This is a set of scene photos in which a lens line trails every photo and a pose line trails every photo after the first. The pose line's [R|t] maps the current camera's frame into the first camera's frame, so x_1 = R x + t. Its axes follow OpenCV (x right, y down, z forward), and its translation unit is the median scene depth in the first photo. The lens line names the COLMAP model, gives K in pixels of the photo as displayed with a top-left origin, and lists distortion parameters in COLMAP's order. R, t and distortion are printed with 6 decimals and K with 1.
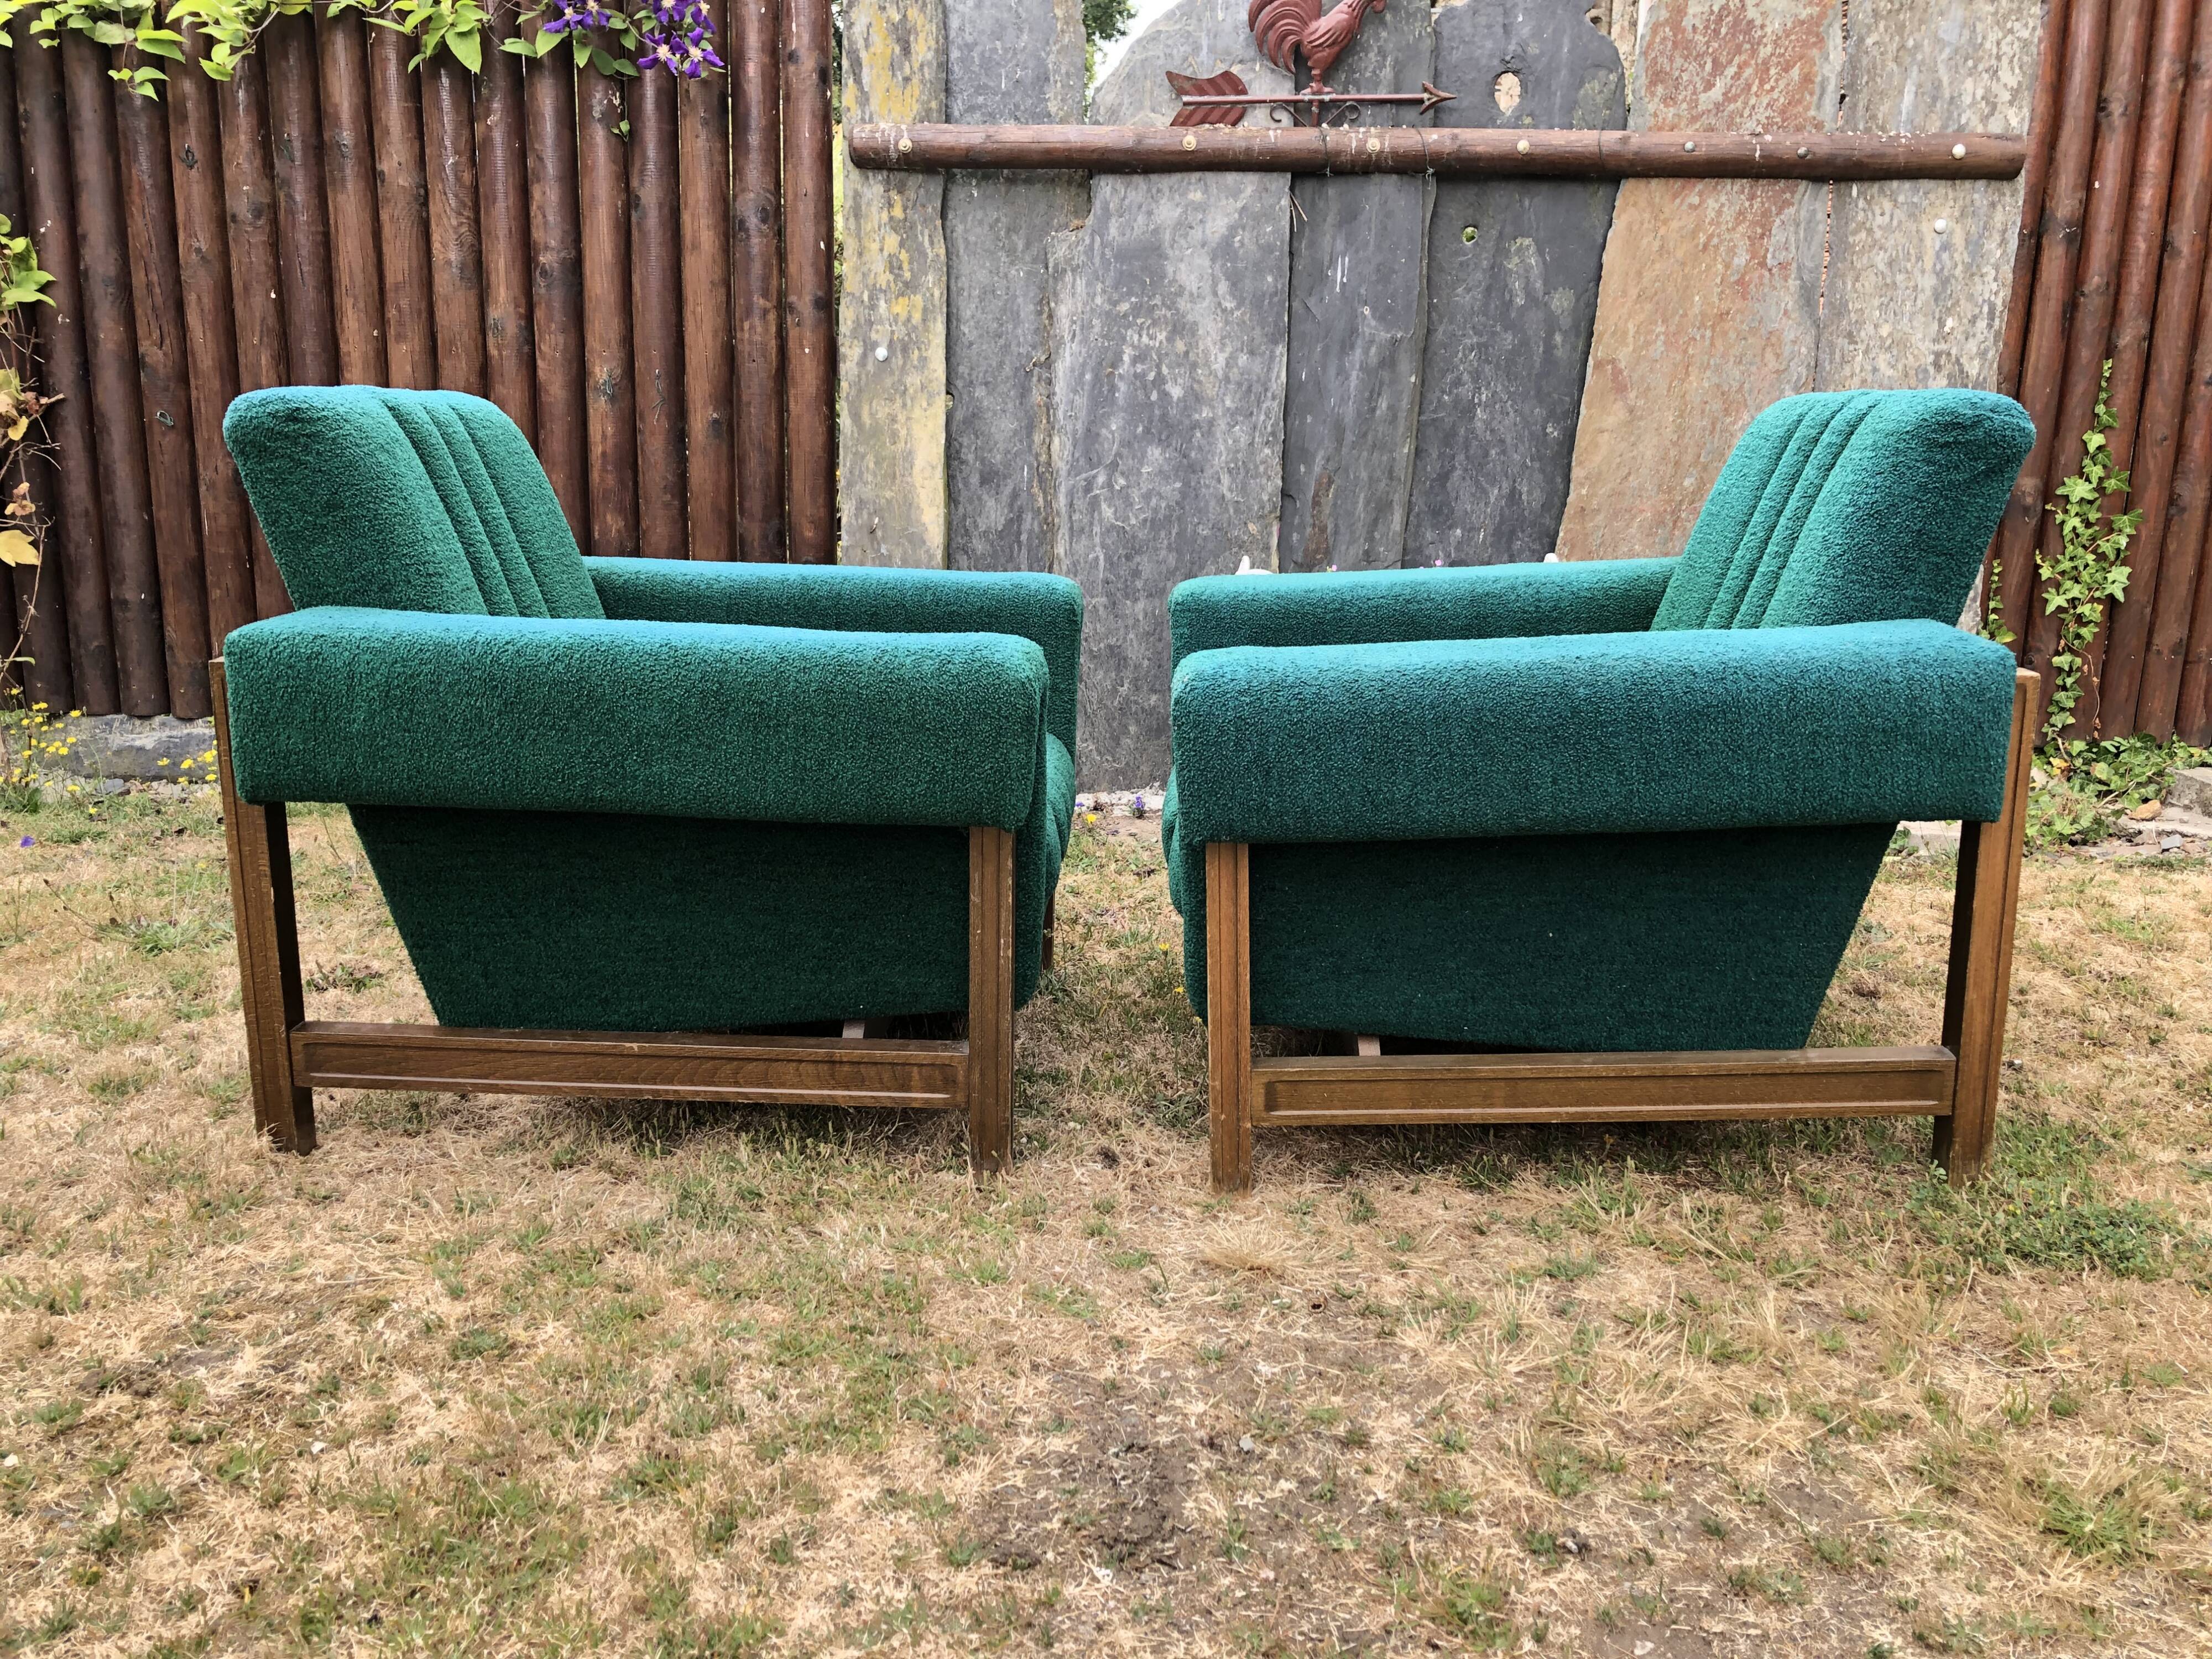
lens RADIAL K [[1810.9, 0, 1106.4], [0, 1810.9, 811.7], [0, 0, 1]] dist [0.014045, 0.003853]
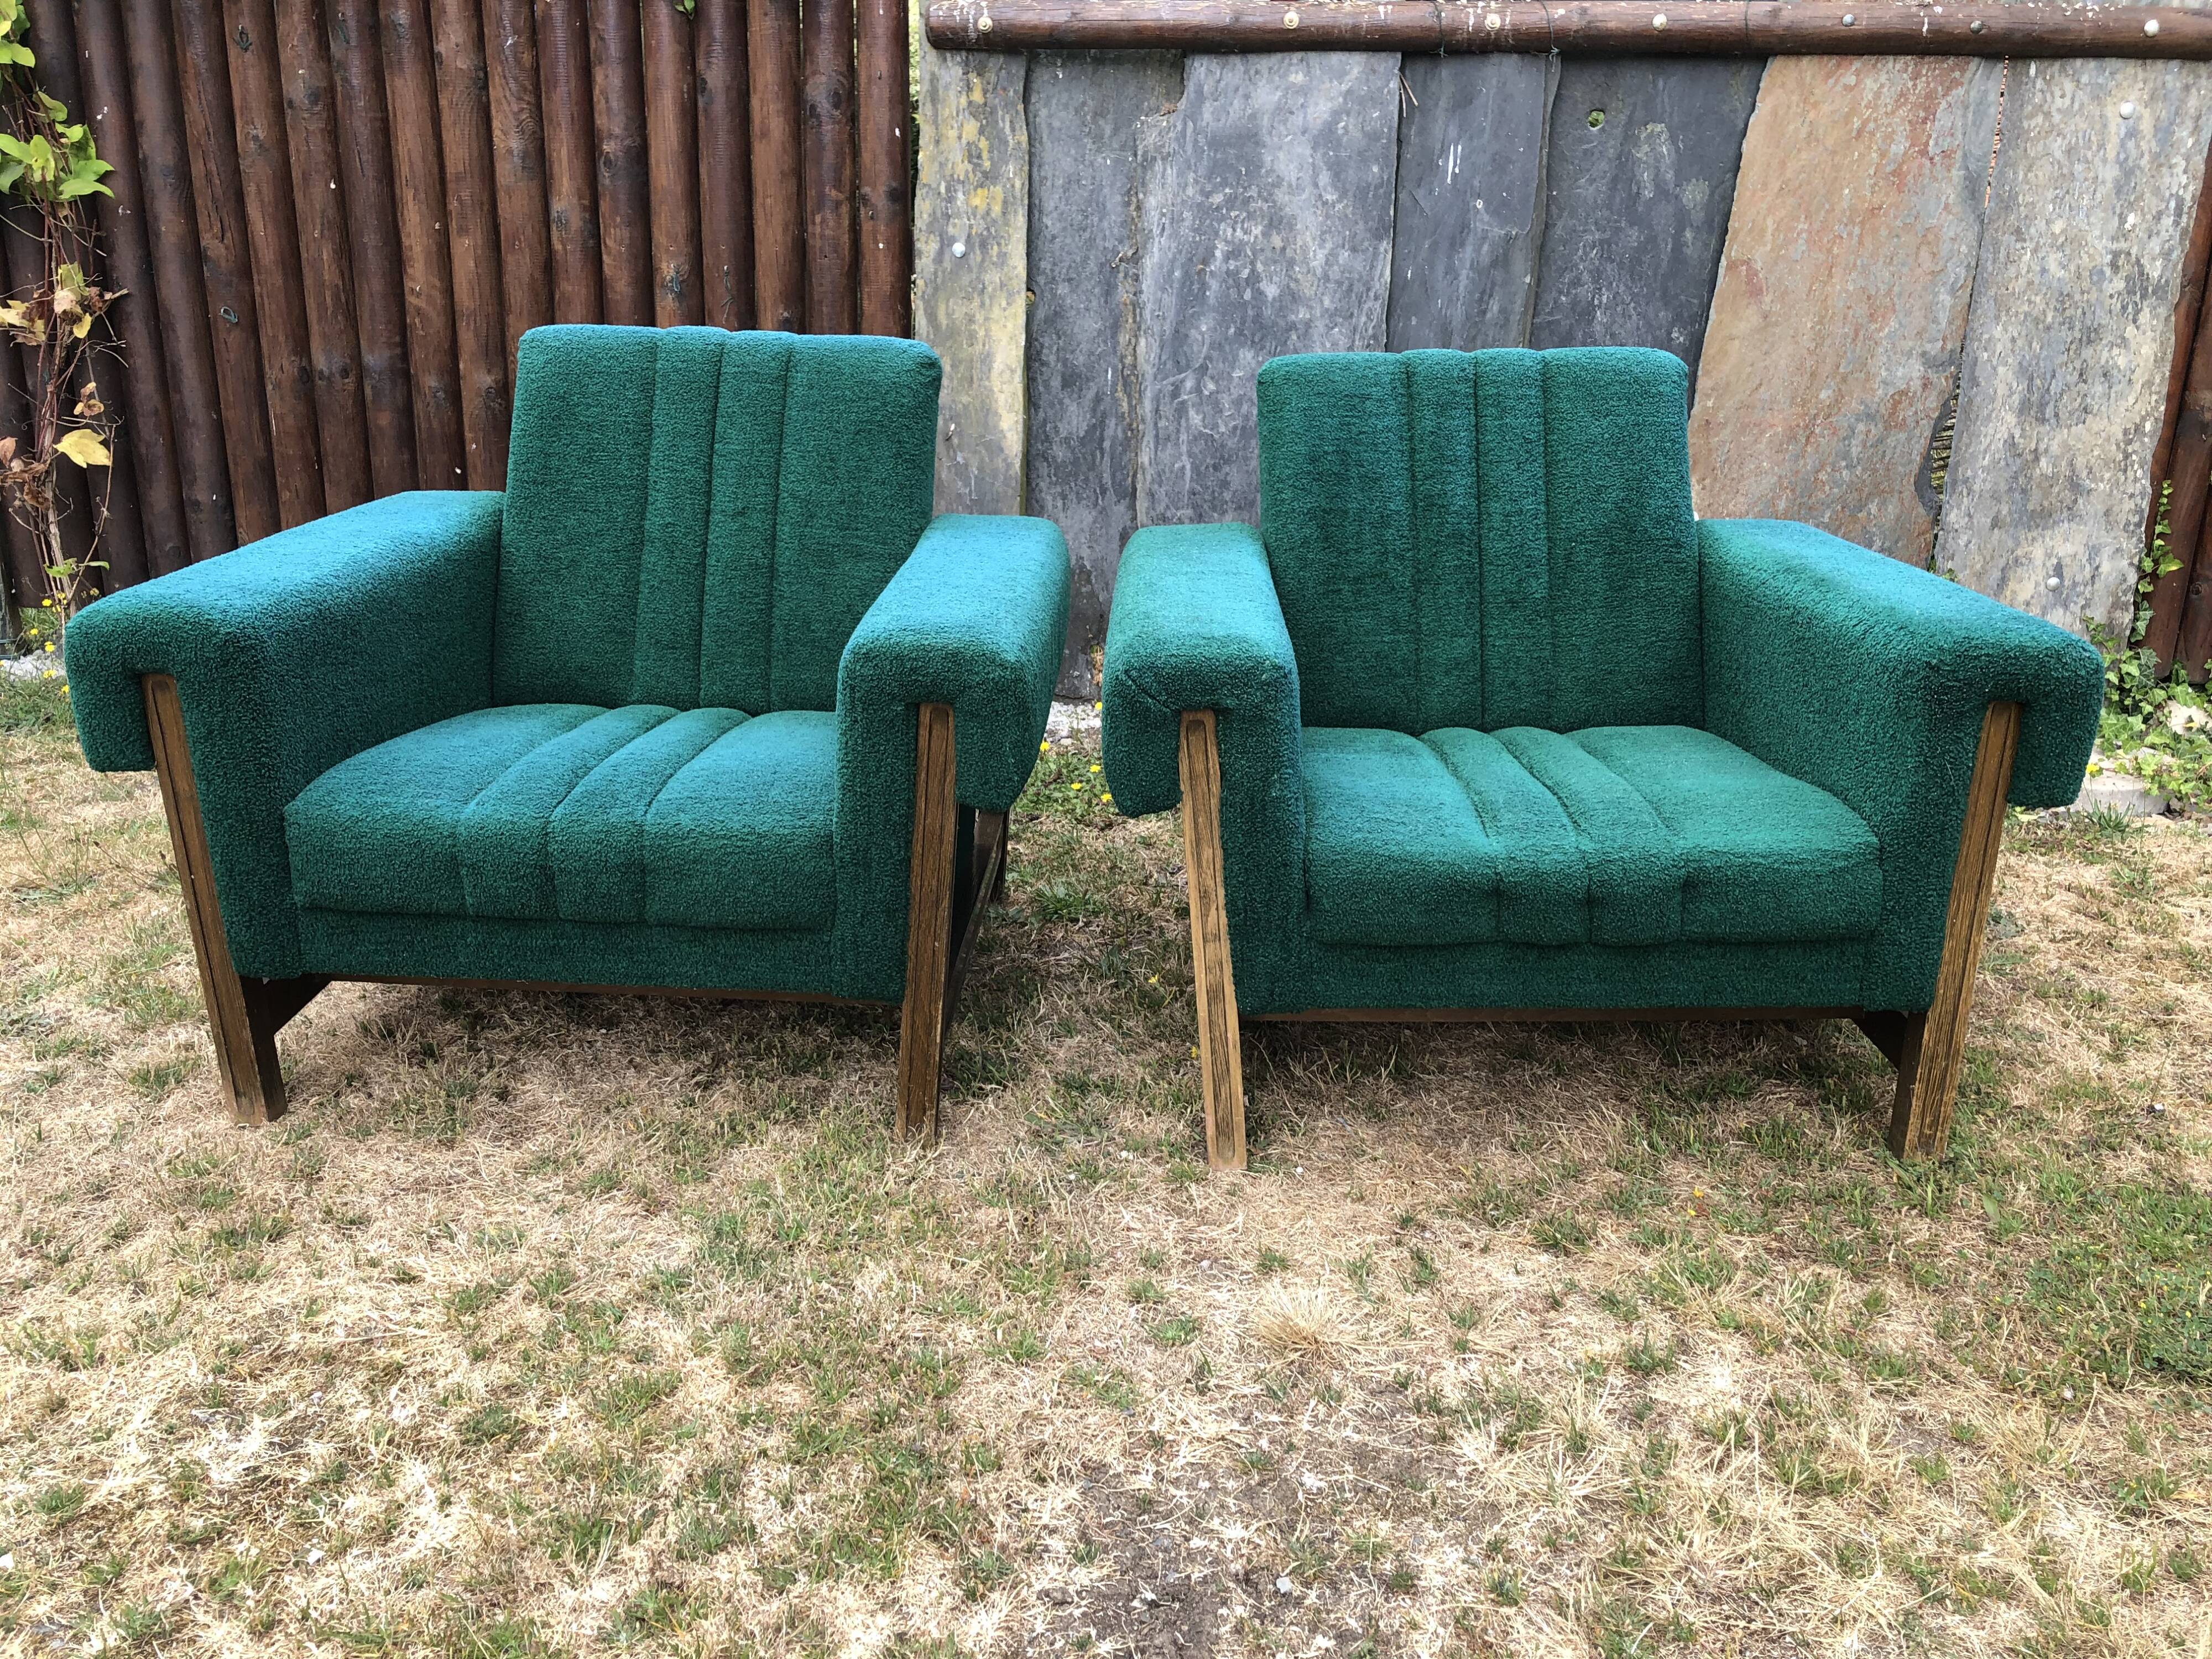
lens RADIAL K [[1810.9, 0, 1095.9], [0, 1810.9, 811.5], [0, 0, 1]] dist [0.014045, 0.003853]
pose [[0.997895, 0.020492, -0.061535, 0.011598], [-0.014635, 0.995449, 0.094165, -0.052725], [0.063184, -0.093066, 0.993653, 0.039122]]
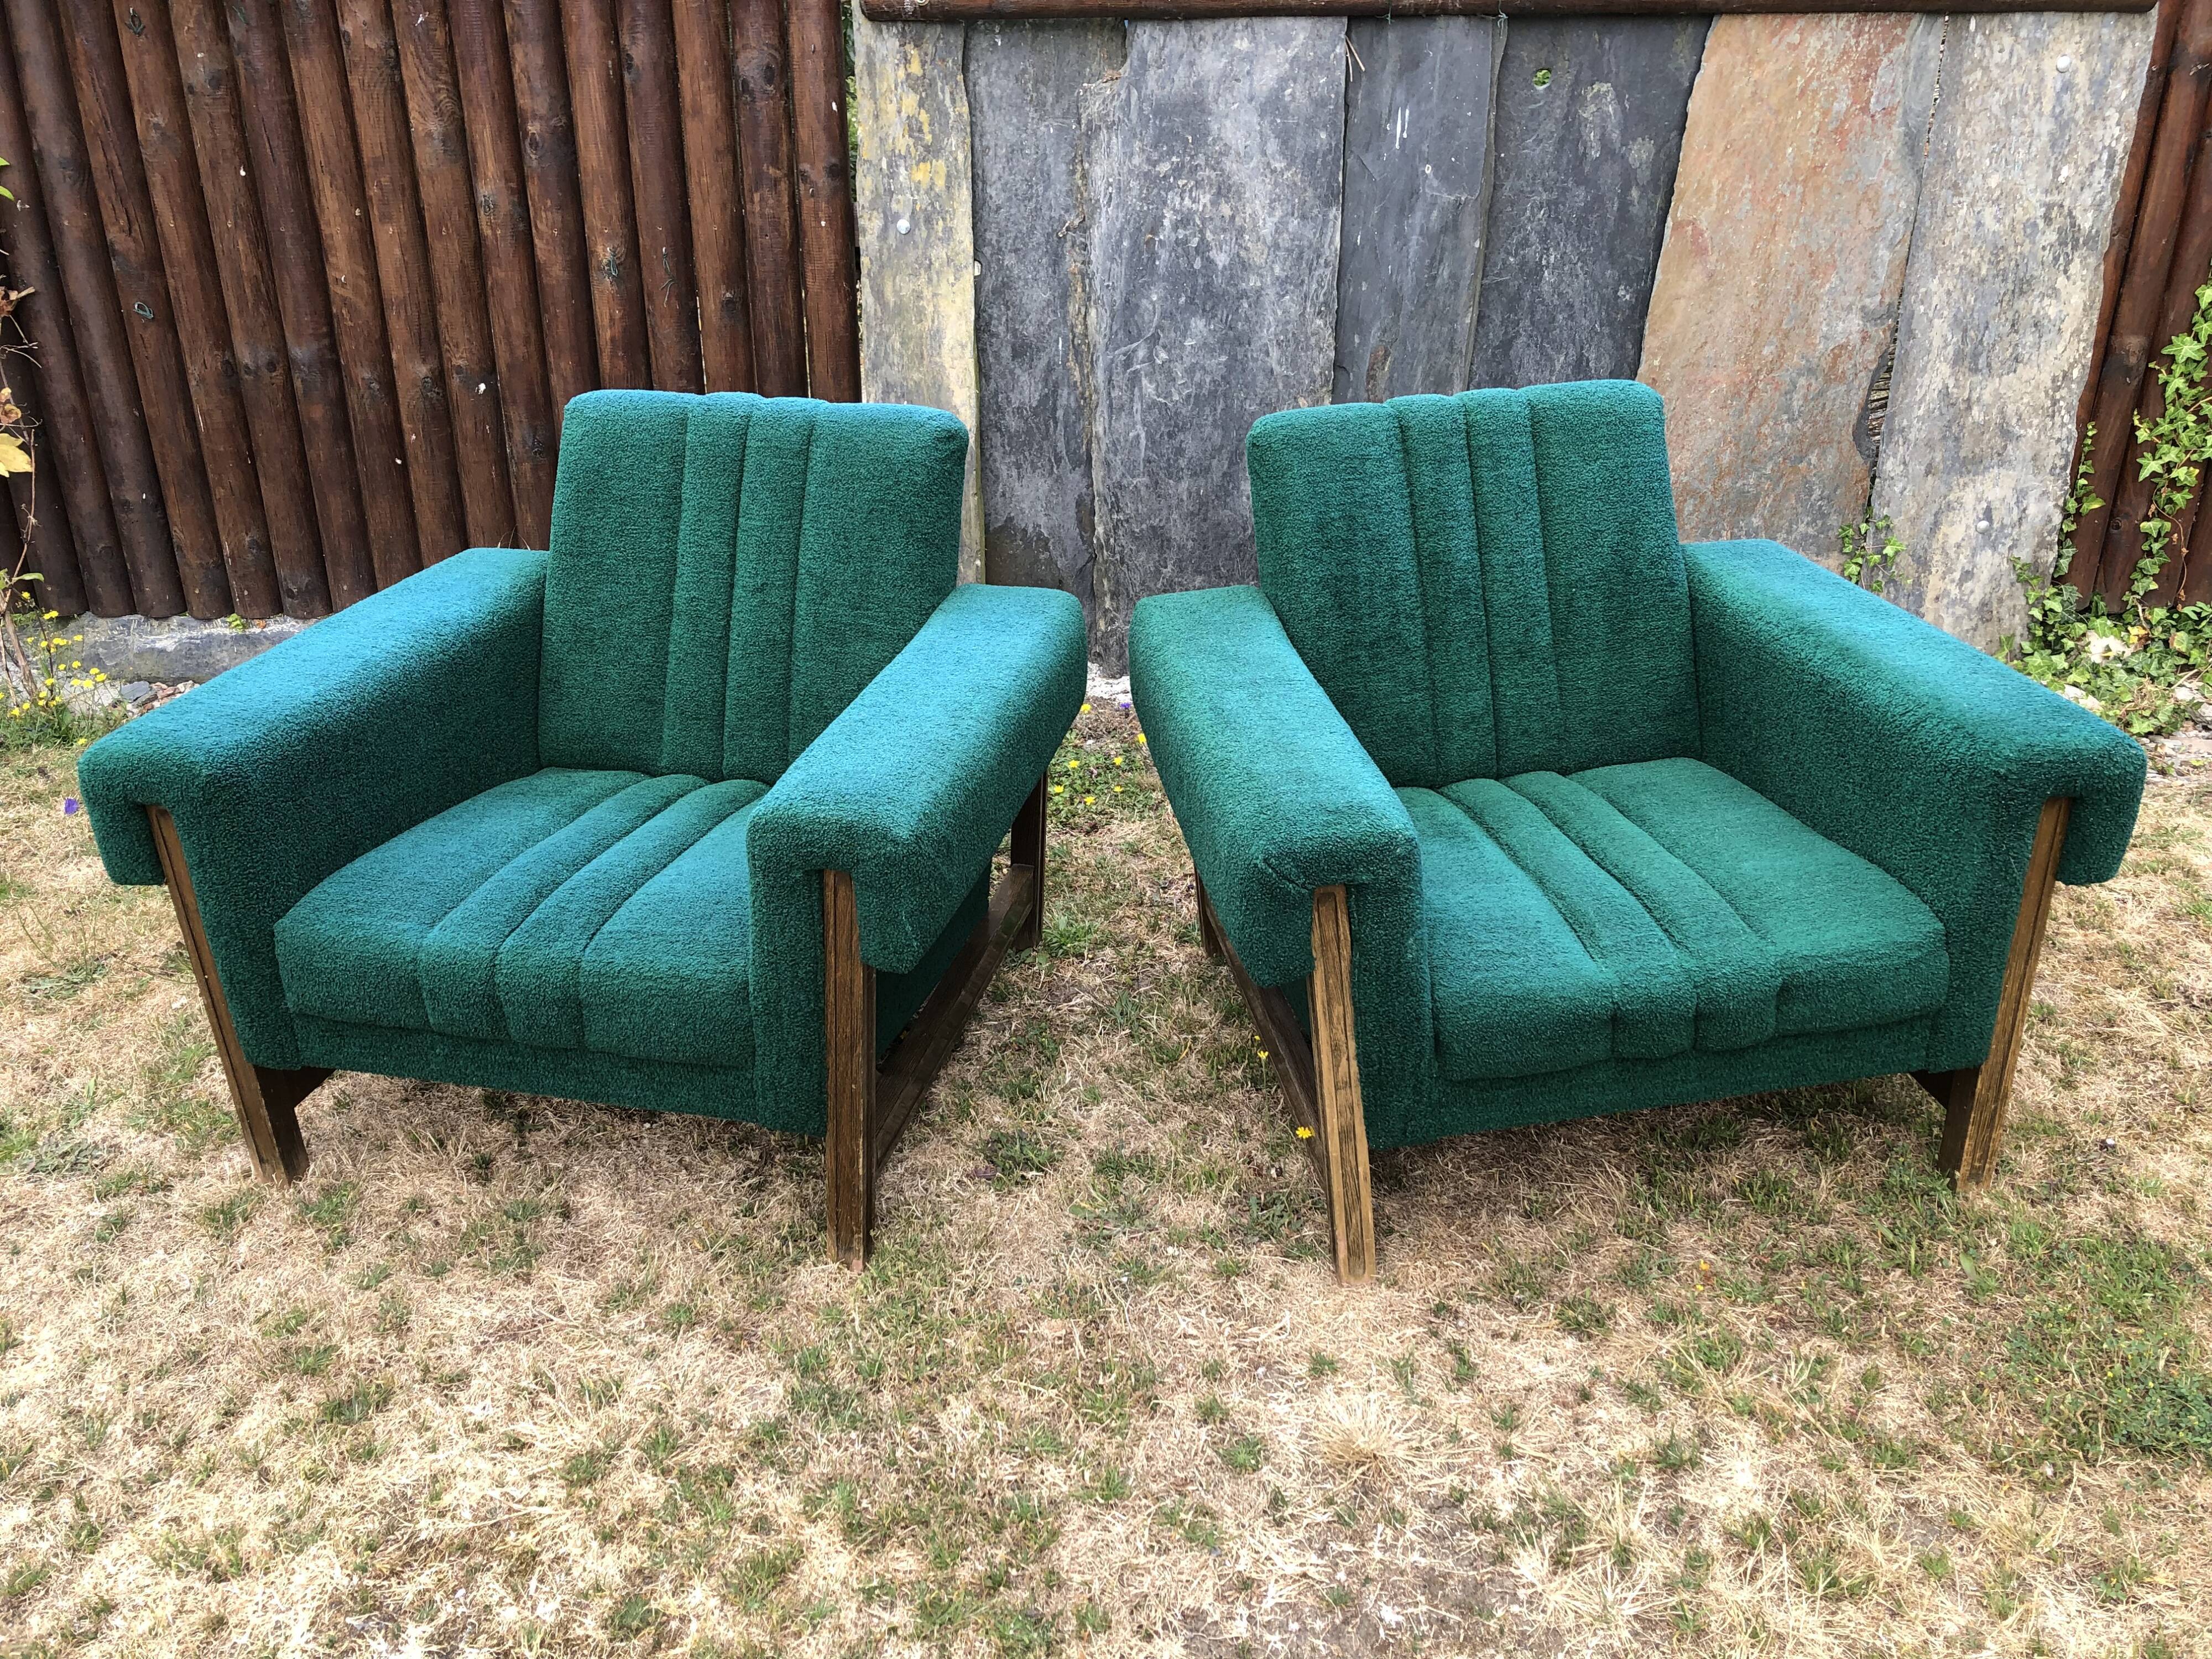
lens RADIAL K [[1810.9, 0, 1096.2], [0, 1810.9, 799.9], [0, 0, 1]] dist [0.014045, 0.003853]
pose [[0.999704, -0.023069, -0.007763, -0.025797], [0.024157, 0.979448, 0.200244, -0.152943], [0.002984, -0.200372, 0.979715, 0.032056]]
